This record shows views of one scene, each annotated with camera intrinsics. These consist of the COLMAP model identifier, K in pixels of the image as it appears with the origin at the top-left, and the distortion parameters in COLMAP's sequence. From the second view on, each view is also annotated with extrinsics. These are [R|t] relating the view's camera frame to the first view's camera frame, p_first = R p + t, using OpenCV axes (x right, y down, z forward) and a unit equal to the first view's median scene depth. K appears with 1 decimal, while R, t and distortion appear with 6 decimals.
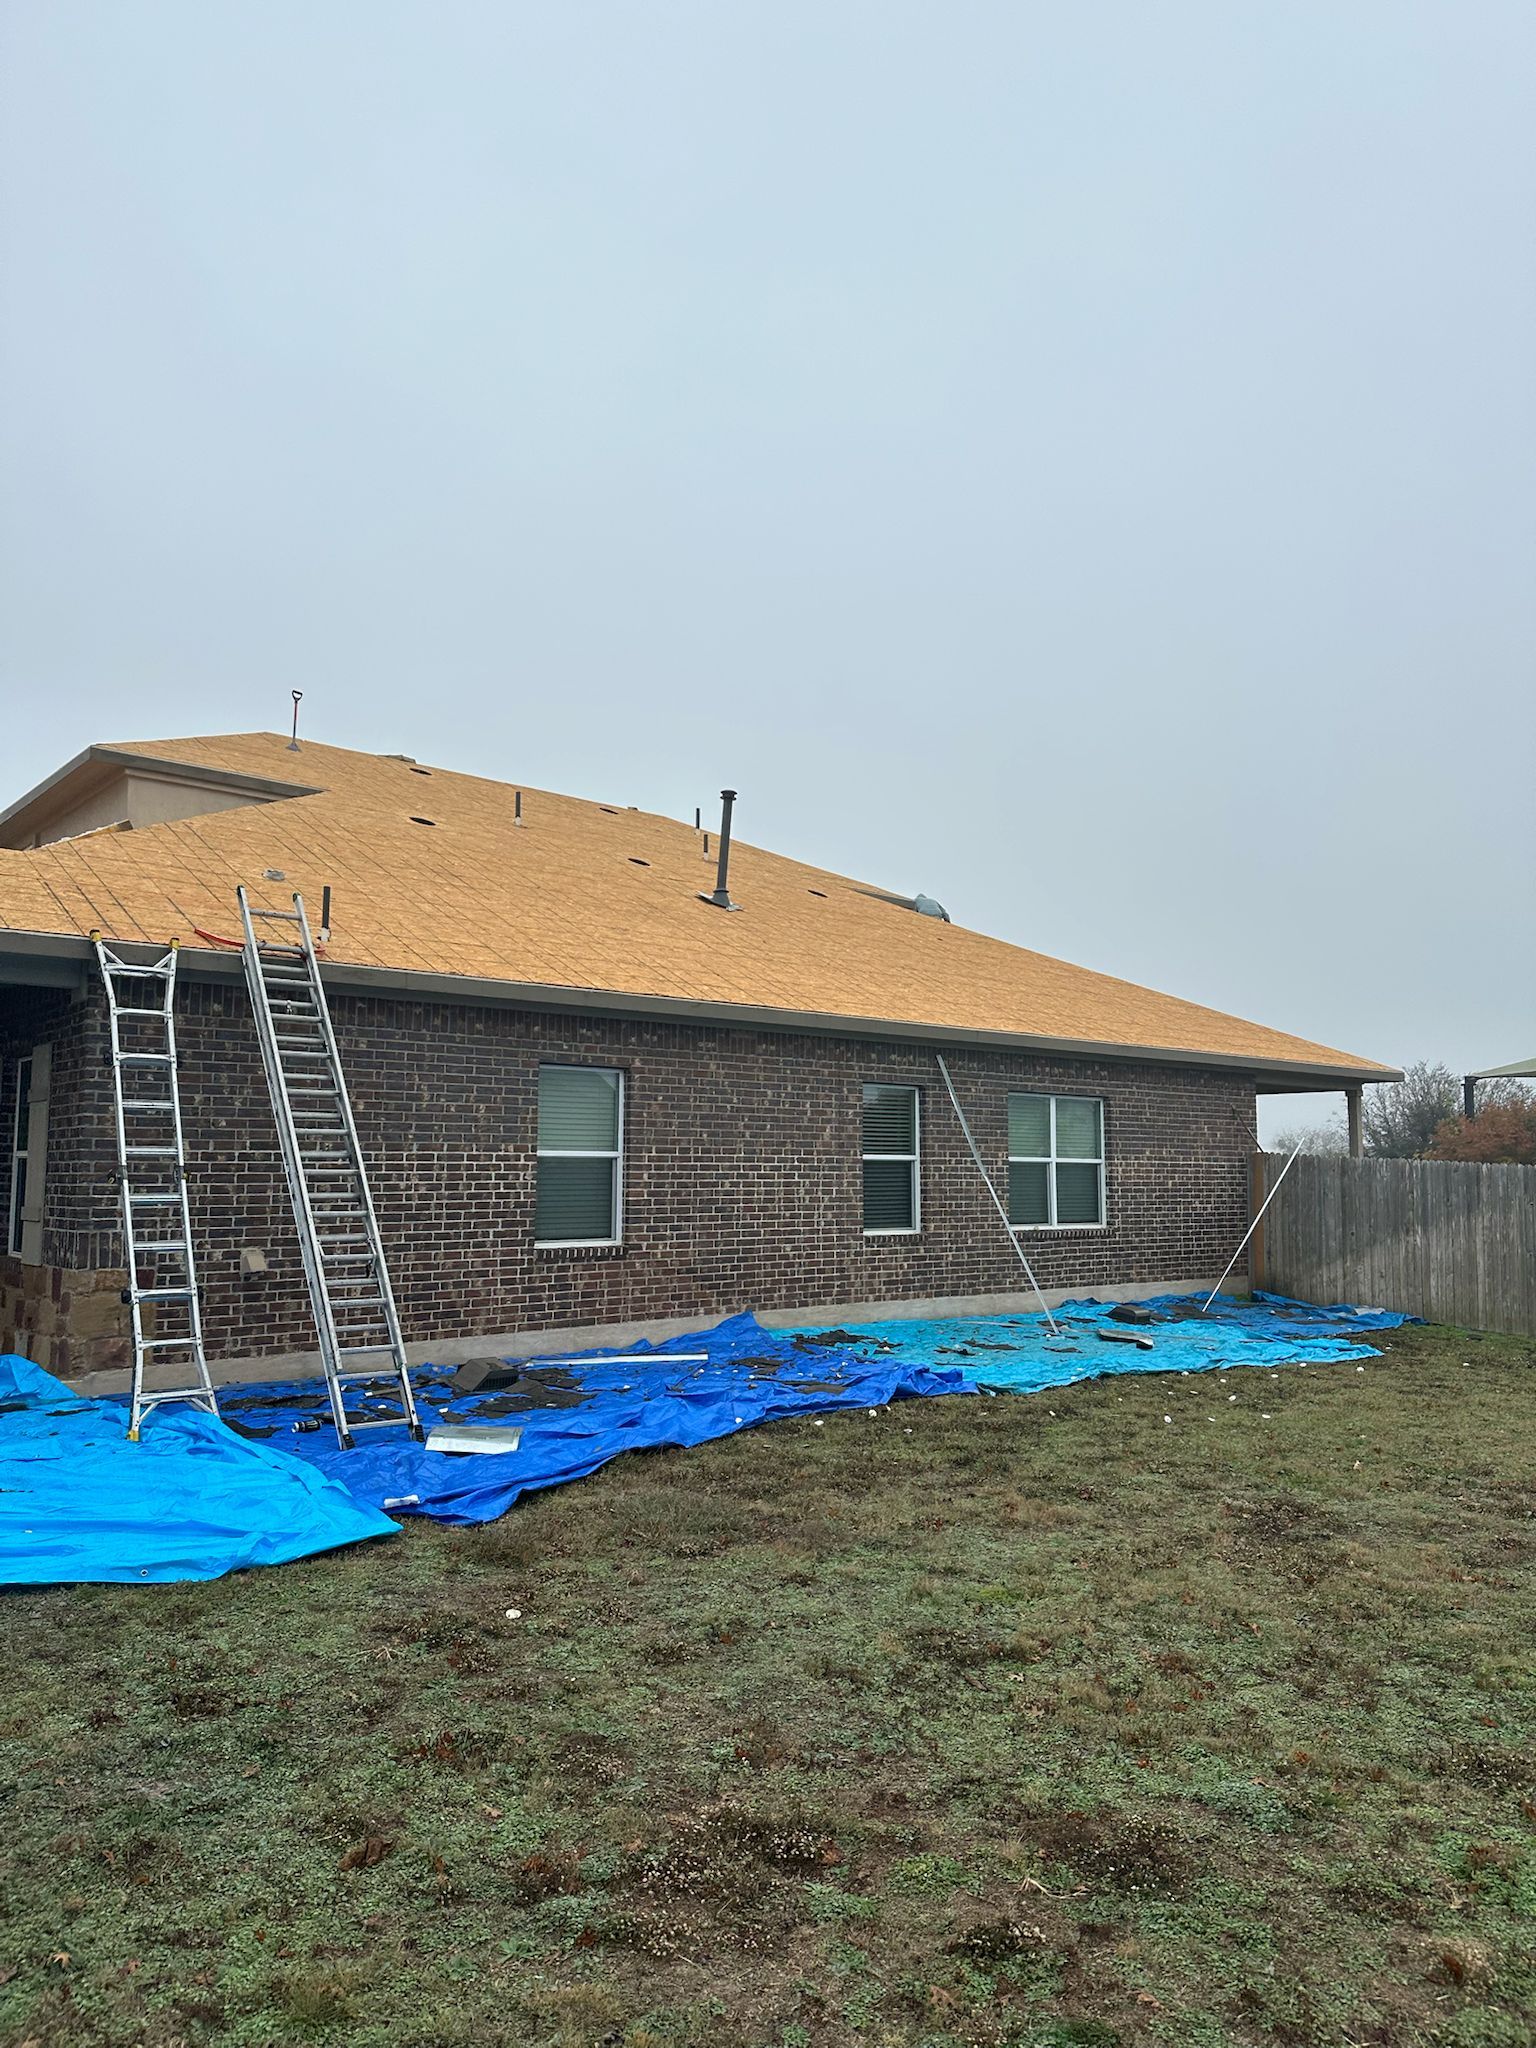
lens RADIAL K [[1385.8, 0, 770.7], [0, 1385.8, 1038.3], [0, 0, 1]] dist [0.084770, -0.074952]
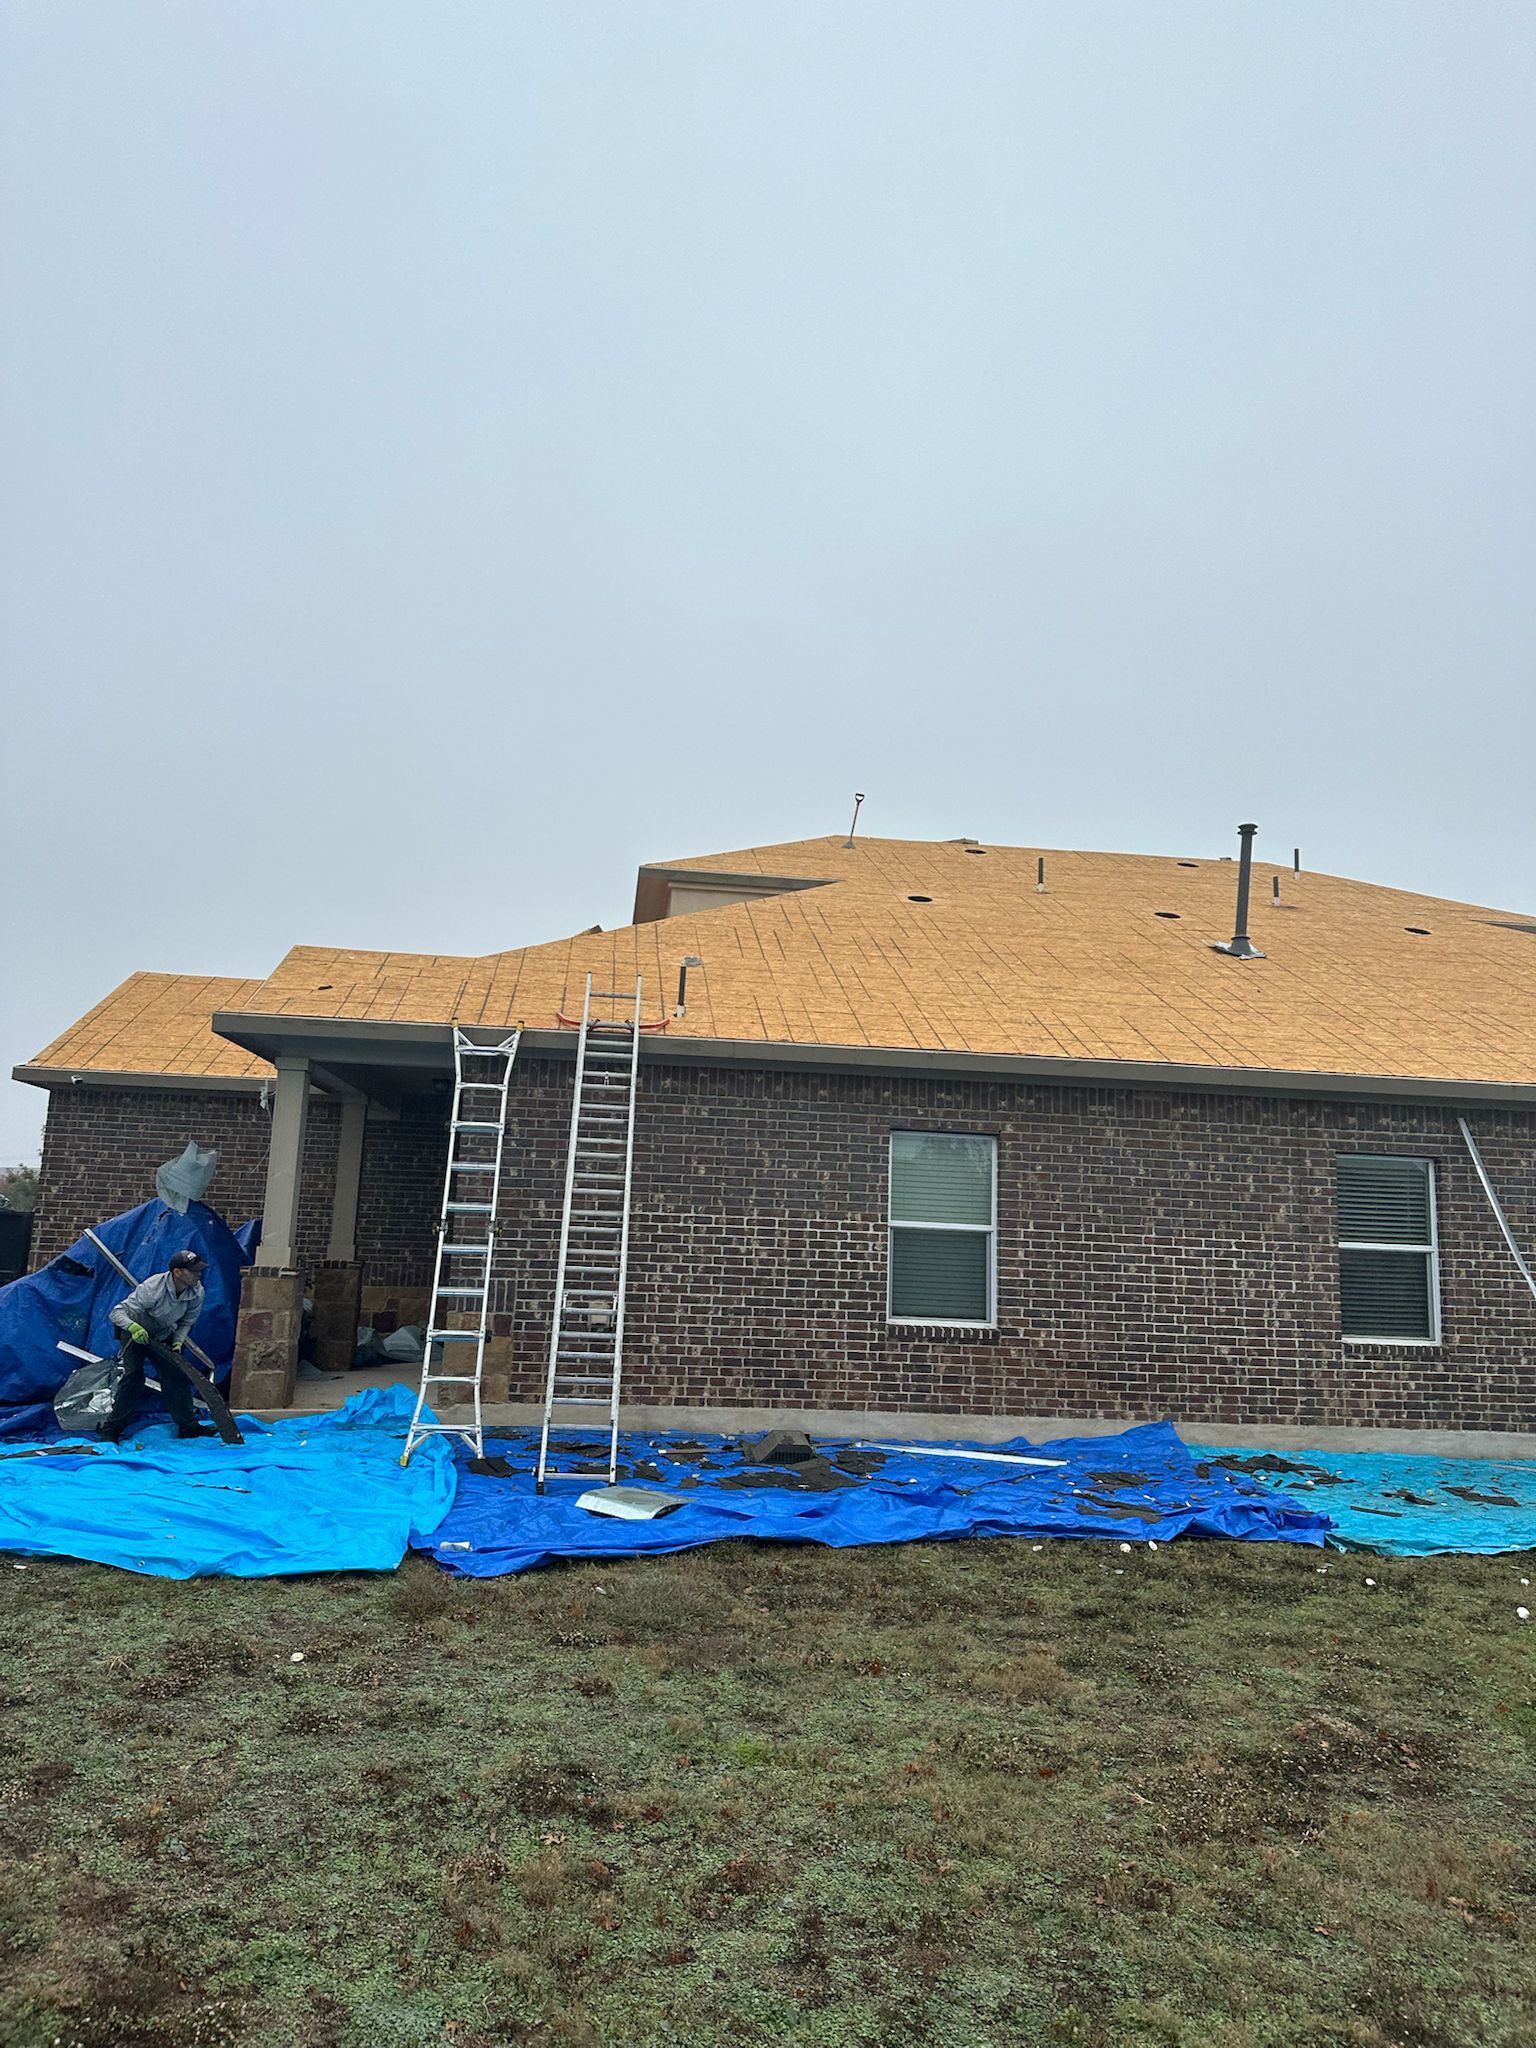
lens RADIAL K [[1385.8, 0, 739.8], [0, 1385.8, 996.1], [0, 0, 1]] dist [0.084770, -0.074952]
pose [[0.828655, -0.067844, -0.555633, 0.285225], [0.016421, 0.995147, -0.097020, 0.017131], [0.559519, 0.071272, 0.825748, 0.129729]]
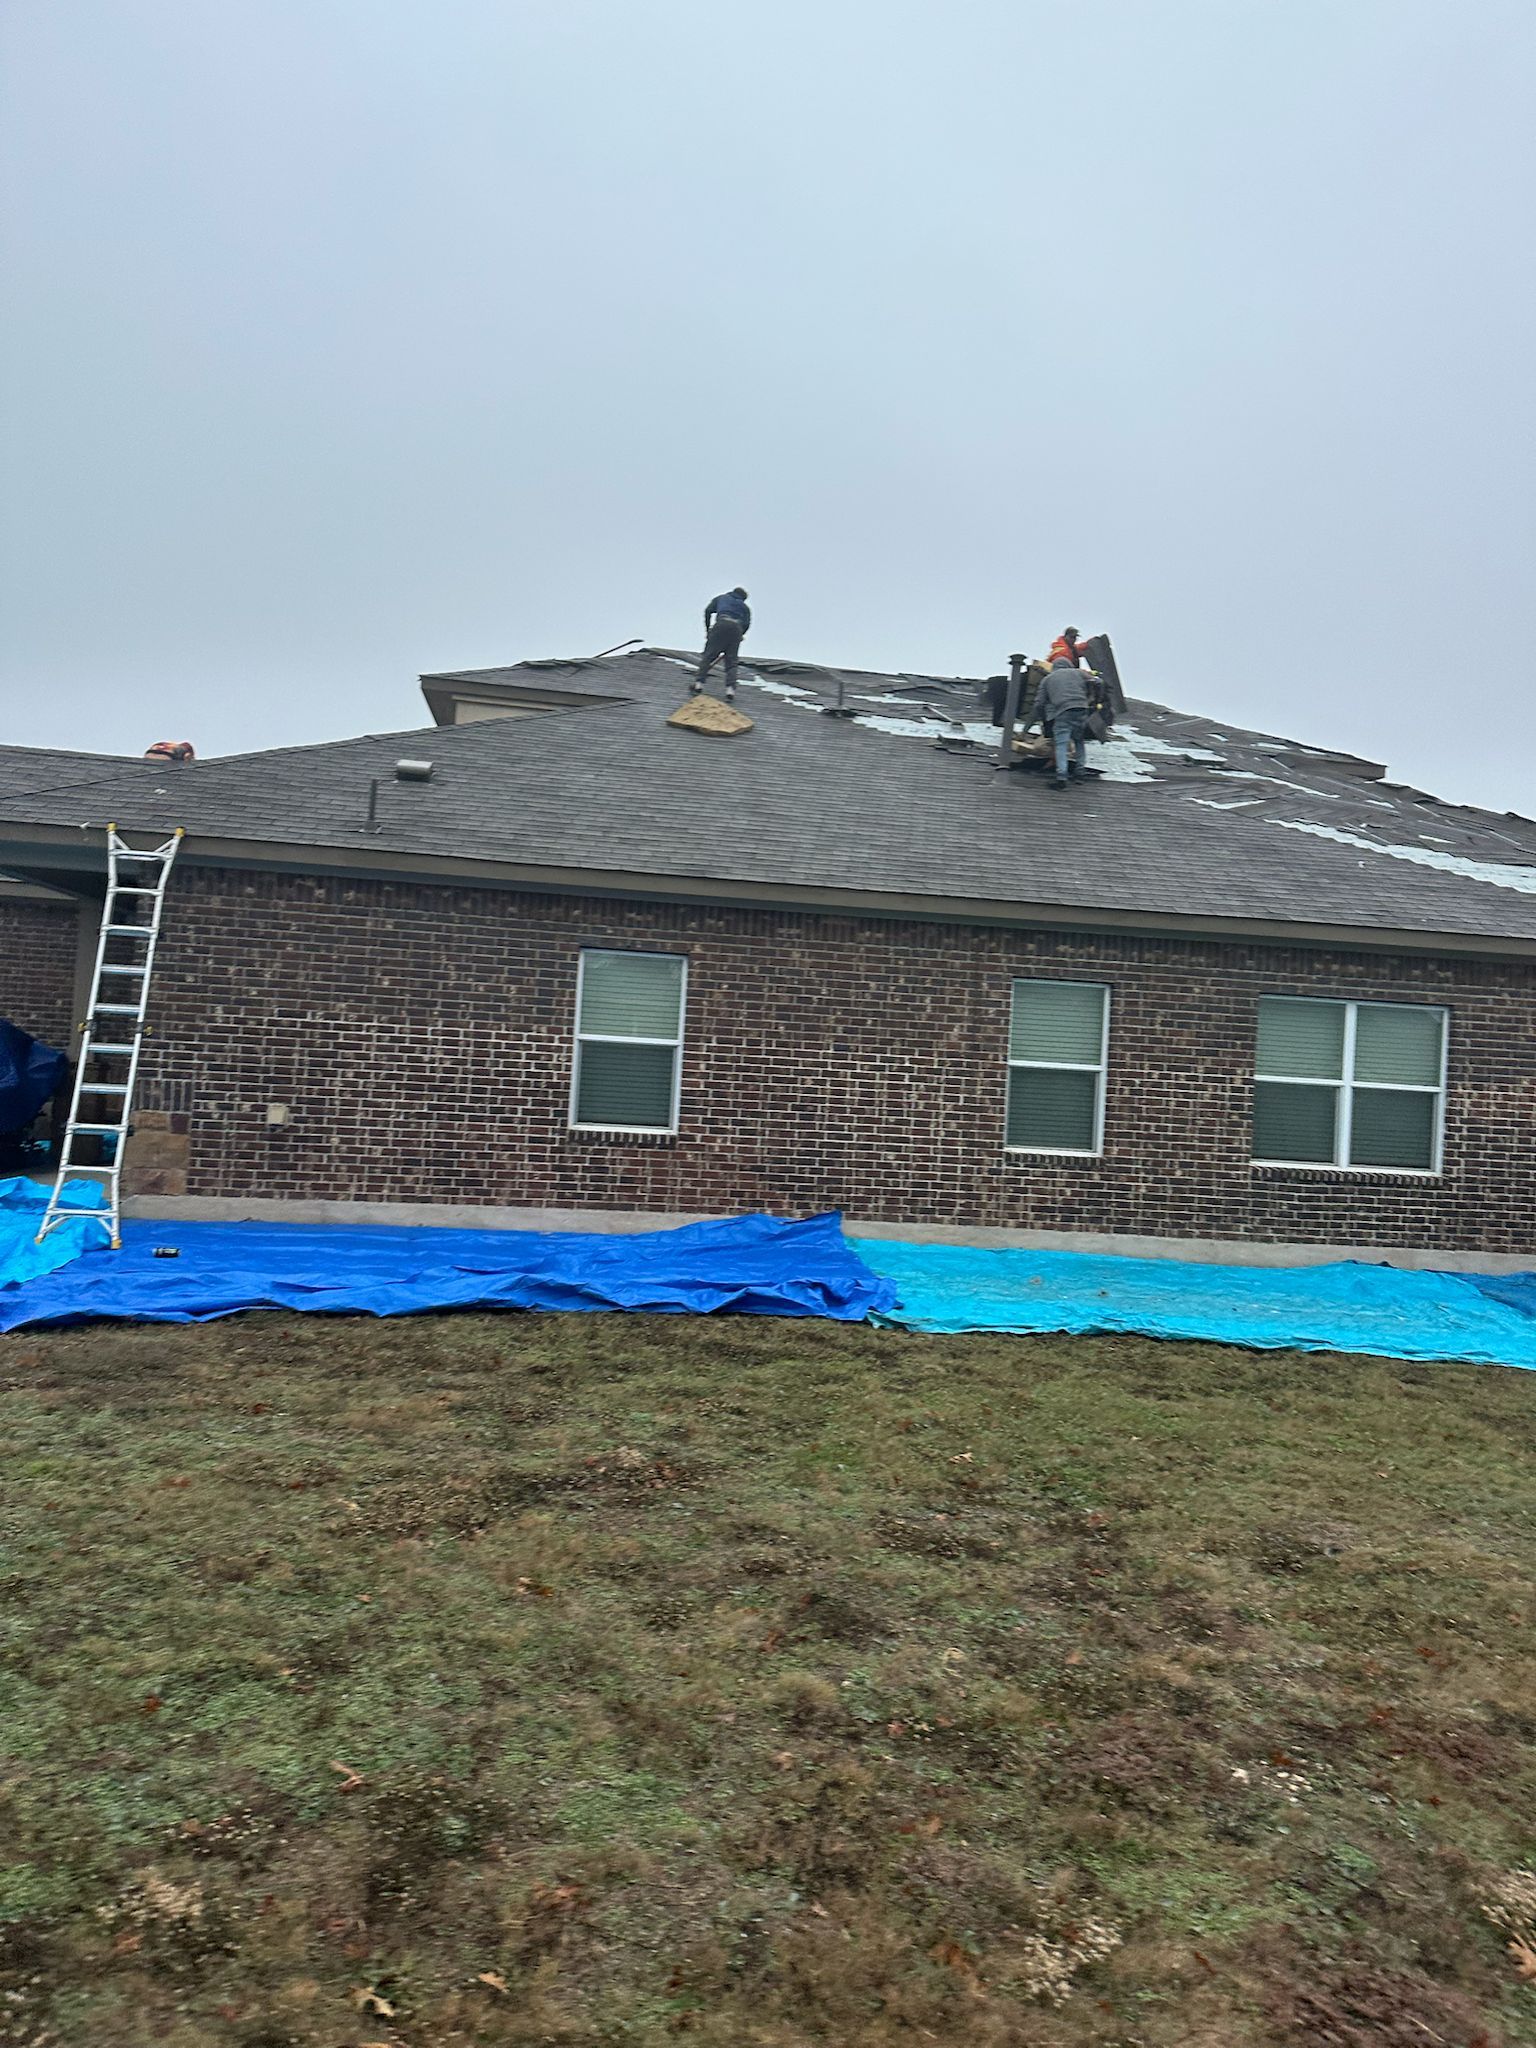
lens RADIAL K [[1385.8, 0, 847.9], [0, 1385.8, 1052.1], [0, 0, 1]] dist [0.084770, -0.074952]
pose [[0.843012, 0.037644, -0.536576, 0.525715], [-0.004939, 0.998048, 0.062258, 0.029741], [0.537872, -0.049834, 0.841552, 0.250796]]
